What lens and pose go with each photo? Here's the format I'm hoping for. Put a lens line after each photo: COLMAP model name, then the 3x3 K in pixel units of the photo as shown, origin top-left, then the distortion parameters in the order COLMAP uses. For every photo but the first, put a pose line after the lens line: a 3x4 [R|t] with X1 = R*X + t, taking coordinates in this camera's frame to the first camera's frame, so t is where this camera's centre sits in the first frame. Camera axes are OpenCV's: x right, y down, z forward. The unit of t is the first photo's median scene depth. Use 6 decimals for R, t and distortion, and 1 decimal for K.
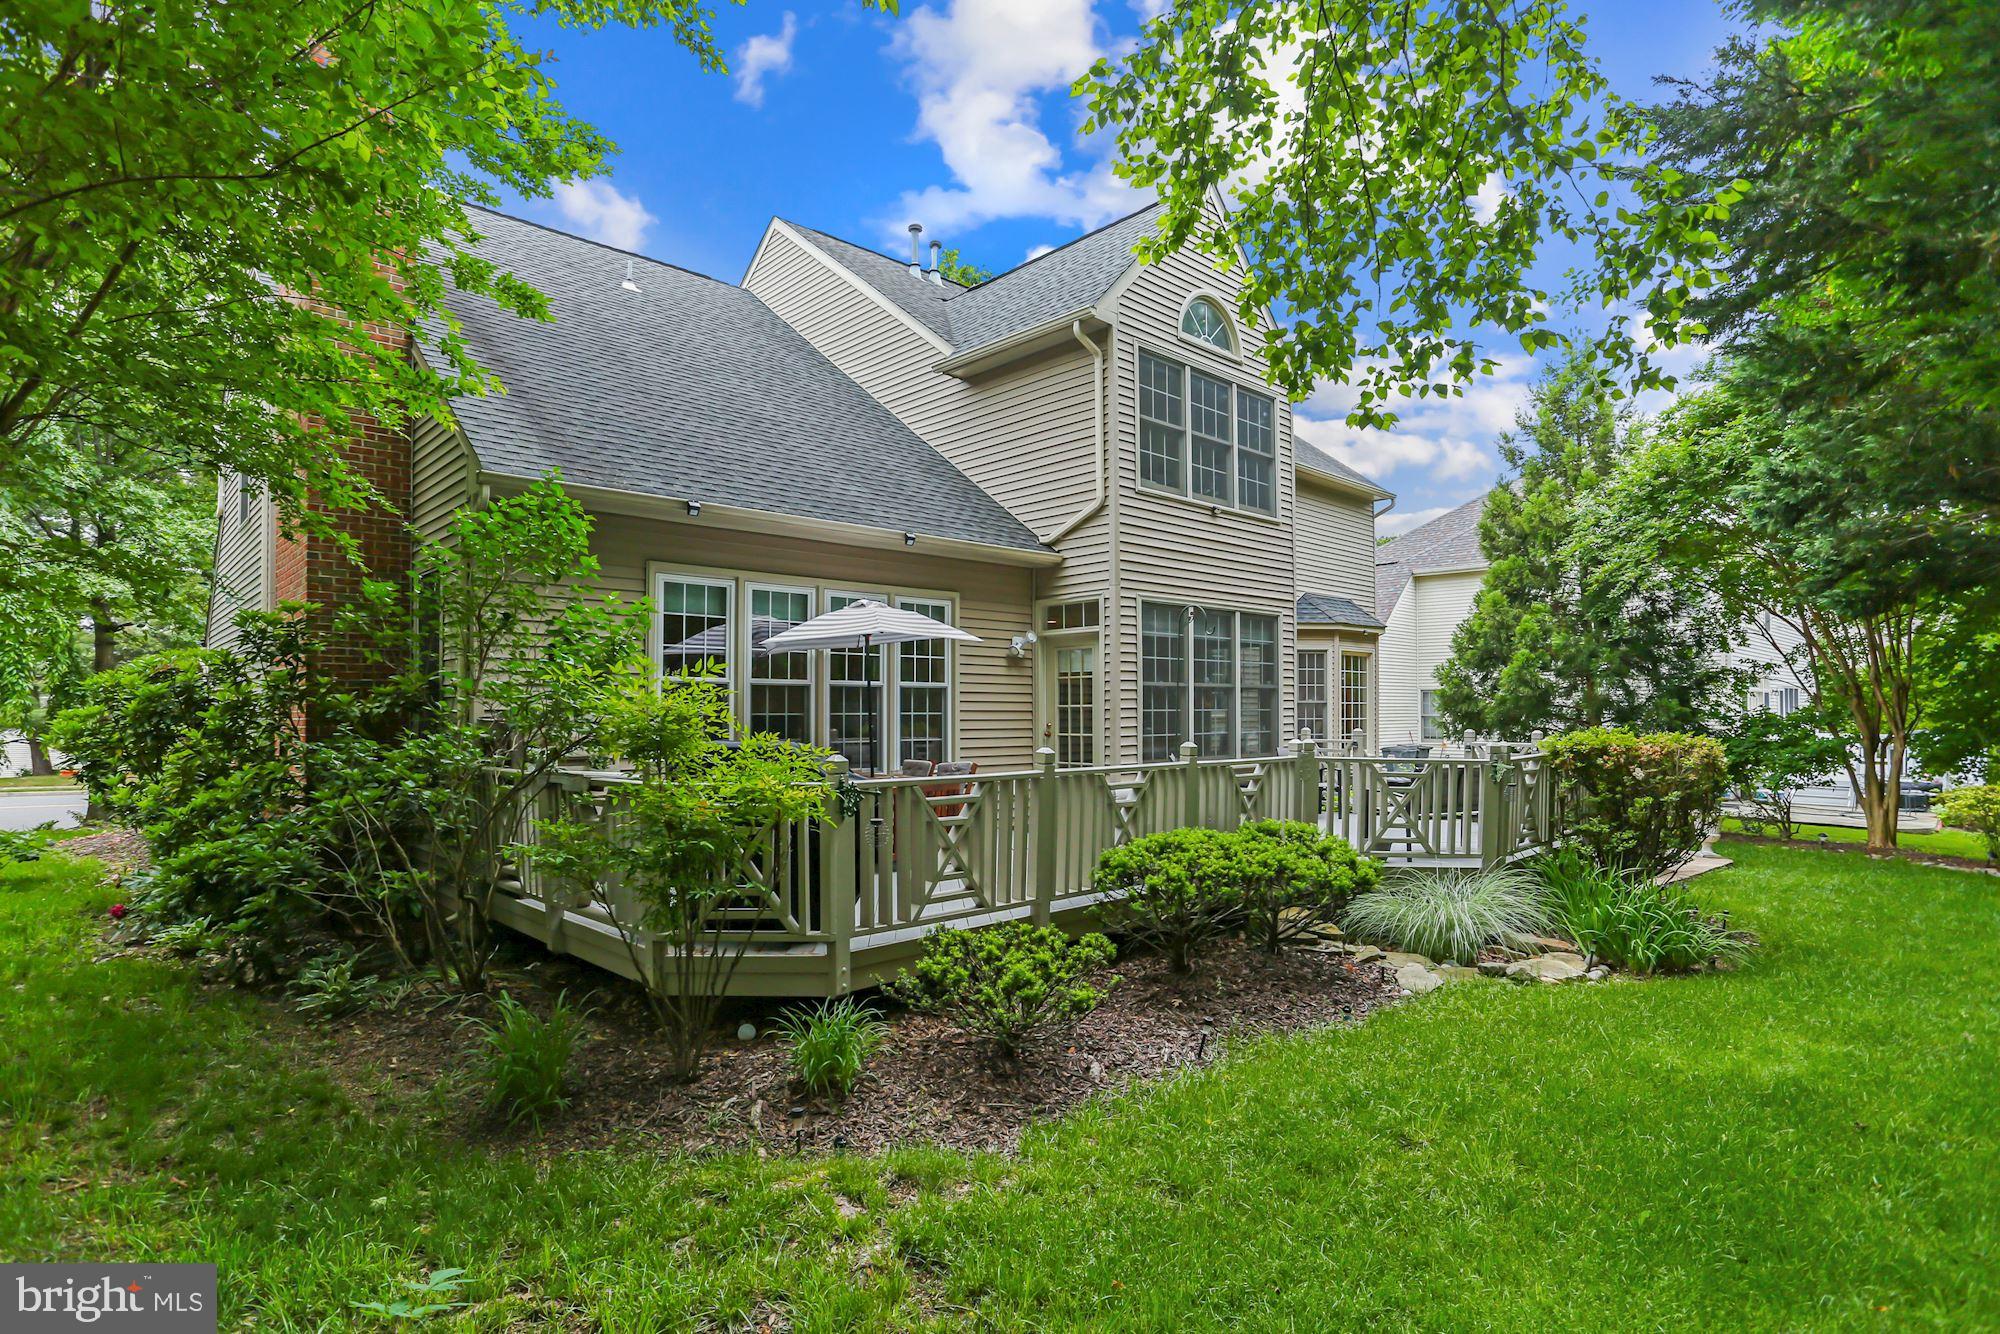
lens RADIAL K [[1030.7, 0, 975.7], [0, 1030.7, 679.8], [0, 0, 1]] dist [-0.055738, 0.029507]
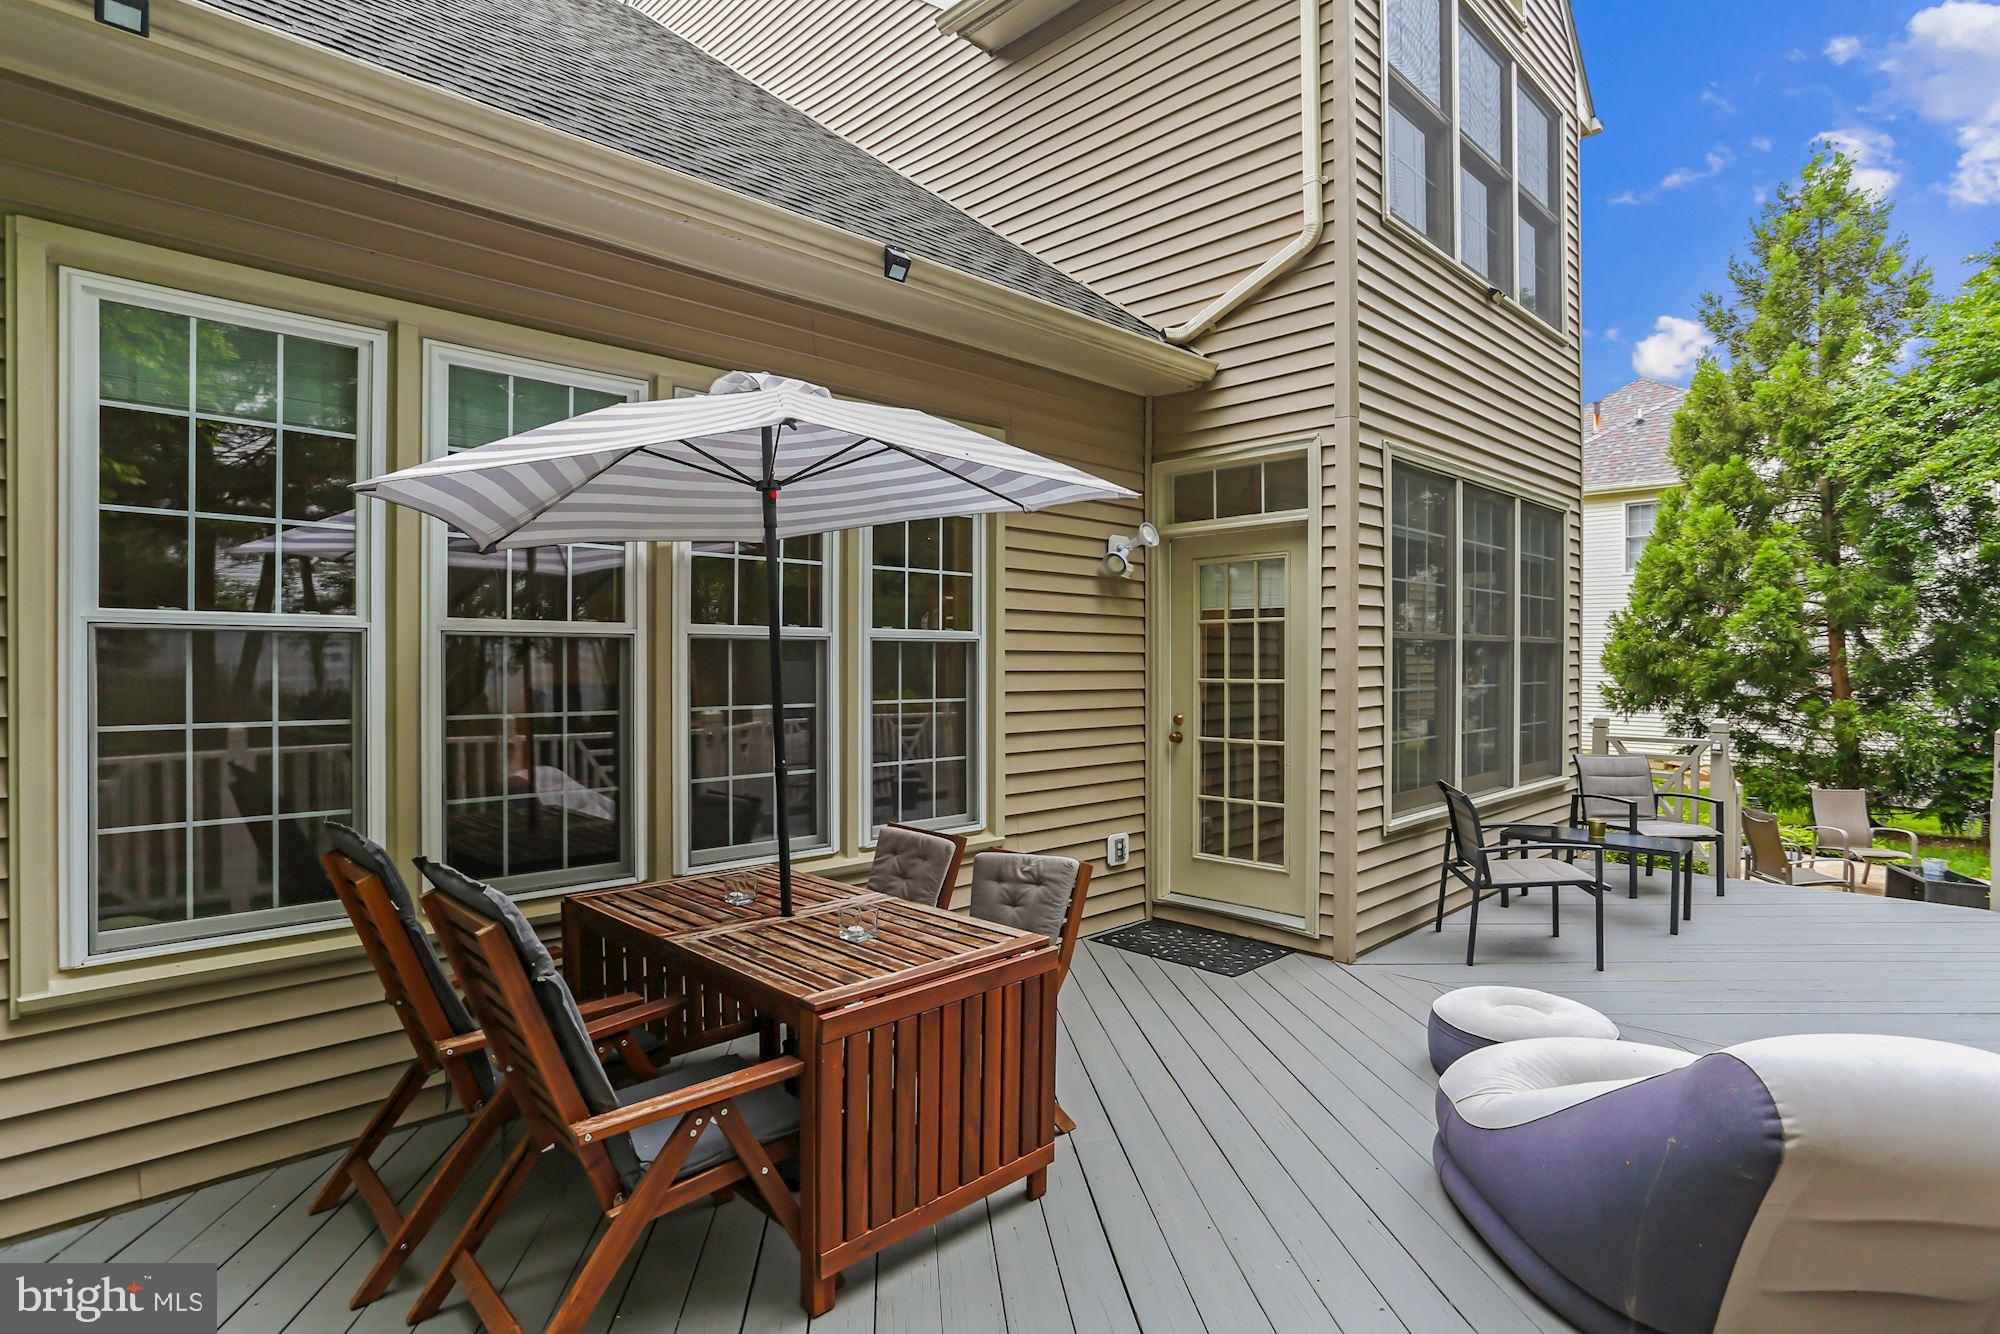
lens RADIAL K [[1030.7, 0, 975.7], [0, 1030.7, 679.8], [0, 0, 1]] dist [-0.055738, 0.029507]
pose [[0.999803, 0.003901, 0.019438, -0.035483], [-0.004896, 0.998667, 0.051381, 0.001132], [-0.019212, -0.051466, 0.998490, 0.527681]]
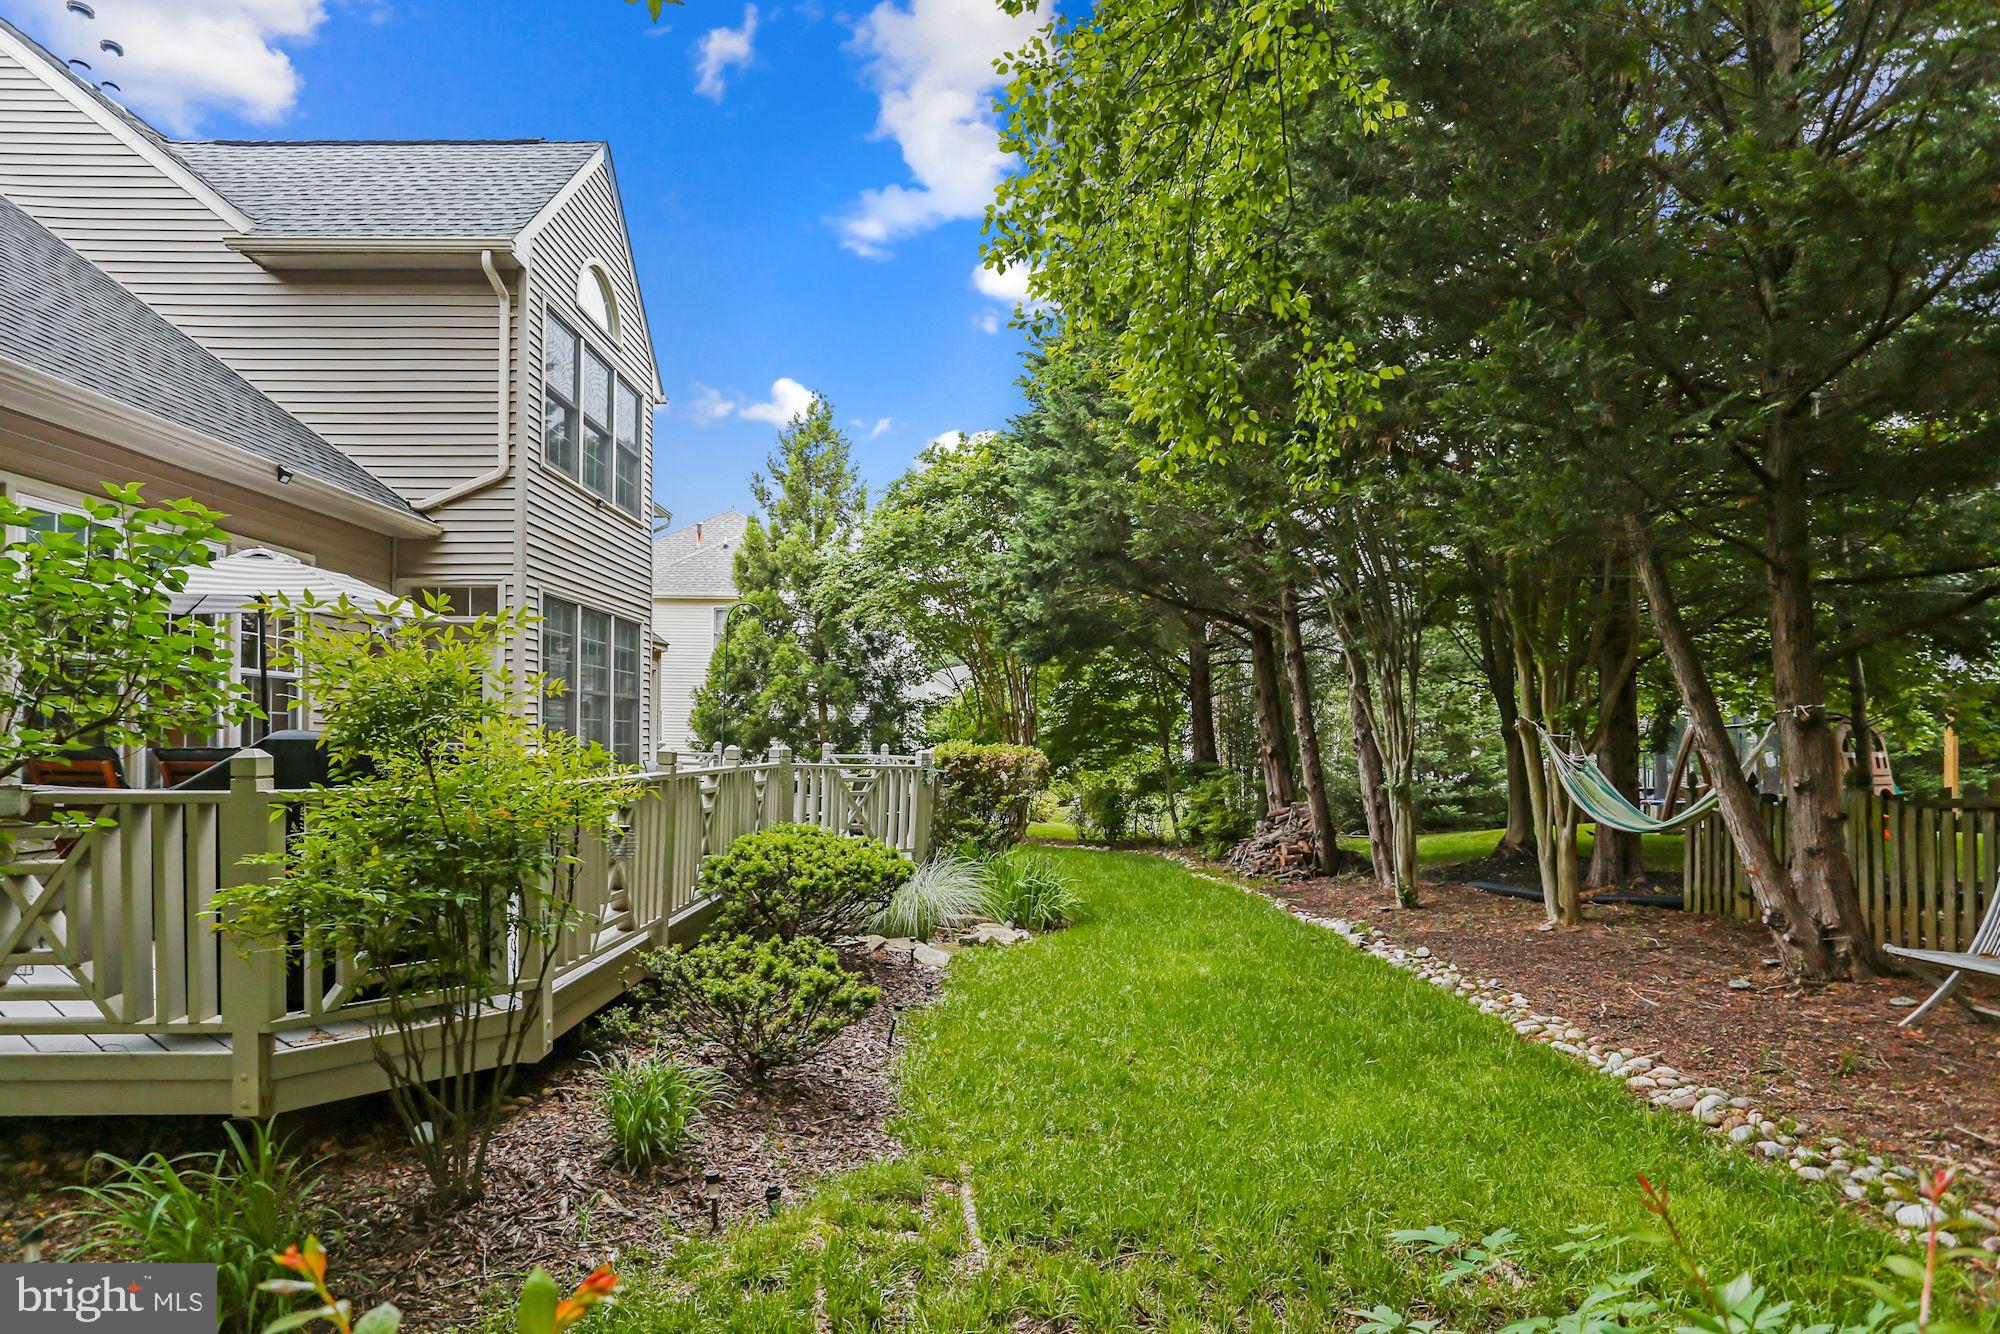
lens RADIAL K [[1056.4, 0, 993.5], [0, 1056.4, 722.9], [0, 0, 1]] dist [-0.014411, 0.000548]
pose [[0.679054, 0.022268, 0.733750, -0.233419], [-0.035509, 0.999366, 0.002534, 0.018510], [-0.733229, -0.027776, 0.679414, 0.097860]]
